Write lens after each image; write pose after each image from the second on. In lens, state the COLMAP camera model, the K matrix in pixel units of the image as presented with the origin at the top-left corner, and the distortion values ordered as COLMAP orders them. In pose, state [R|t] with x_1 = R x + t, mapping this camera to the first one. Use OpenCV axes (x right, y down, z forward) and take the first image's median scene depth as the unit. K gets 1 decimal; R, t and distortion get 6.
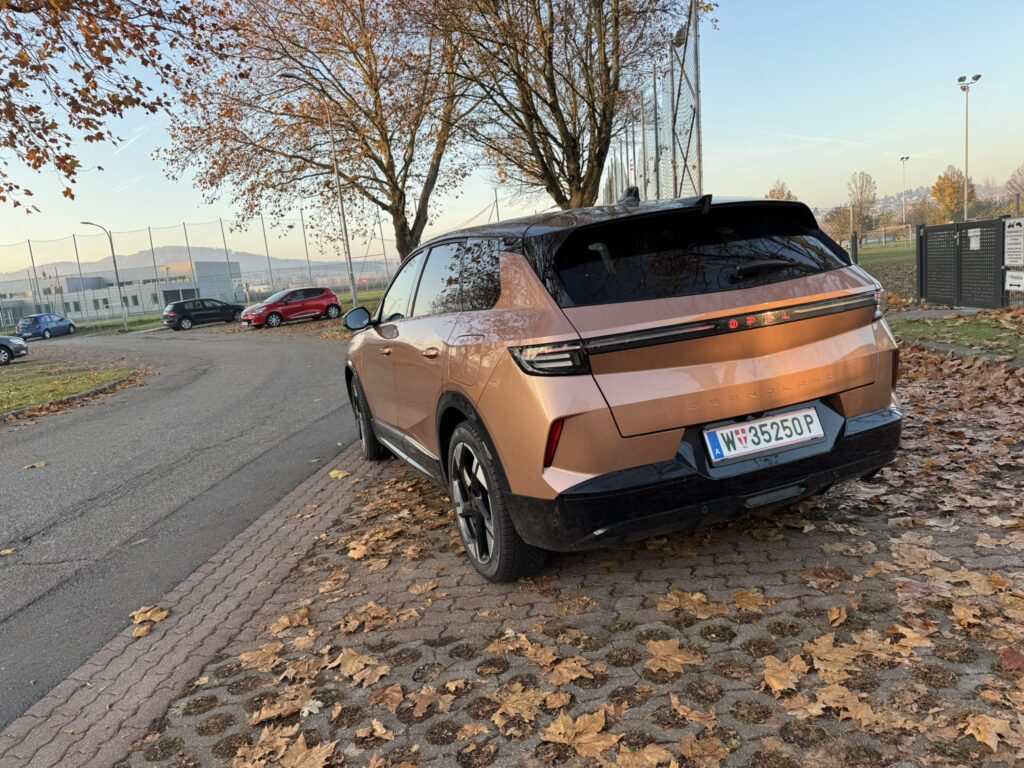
lens RADIAL K [[719.8, 0, 512.0], [0, 719.8, 384.0], [0, 0, 1]] dist [0.008916, -0.002467]
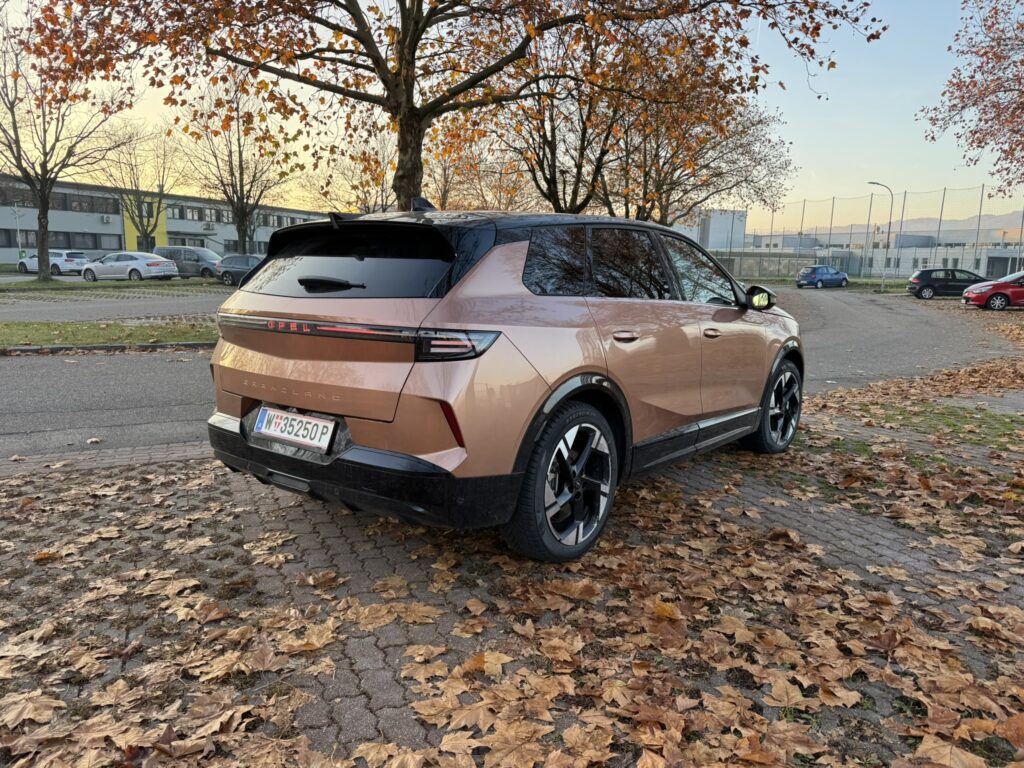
lens RADIAL K [[729.3, 0, 537.7], [0, 729.3, 405.6], [0, 0, 1]] dist [-0.009423, -0.007364]
pose [[0.498896, 0.272579, -0.822681, 1.449001], [-0.203613, 0.959547, 0.194450, -0.258057], [0.842404, 0.070498, 0.534215, 0.705551]]
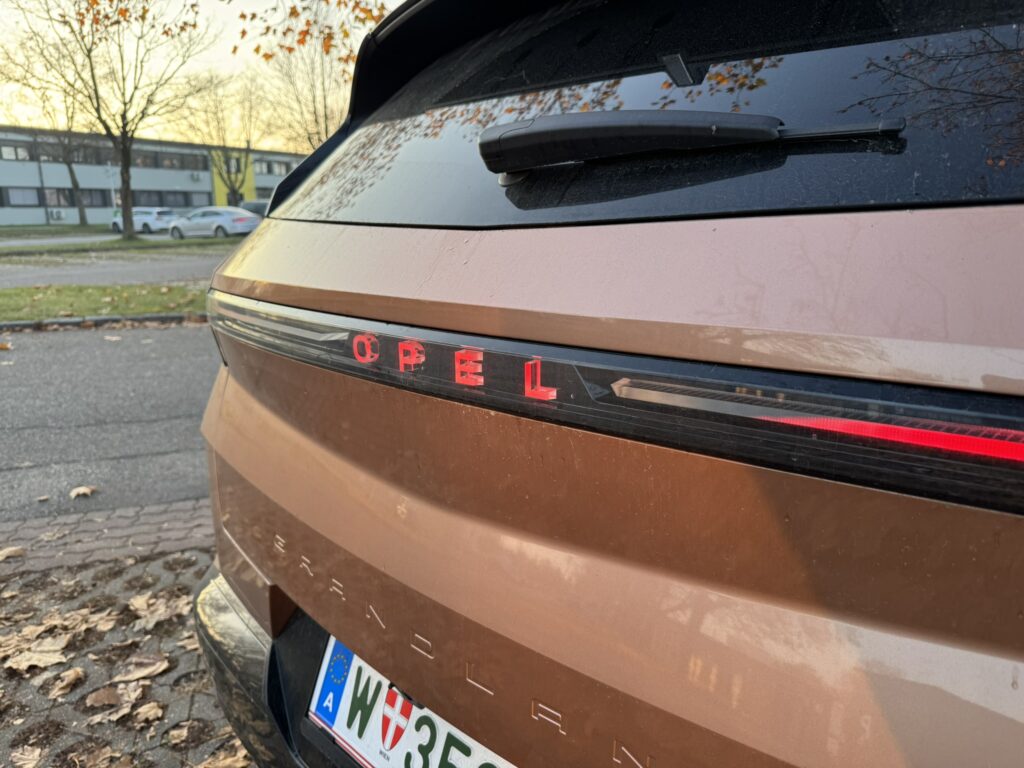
lens RADIAL K [[729.3, 0, 537.7], [0, 729.3, 405.6], [0, 0, 1]] dist [-0.009423, -0.007364]
pose [[0.403362, 0.326975, -0.854627, 0.544603], [-0.181088, 0.944029, 0.275711, -0.141589], [0.896943, 0.043551, 0.439996, 0.889883]]
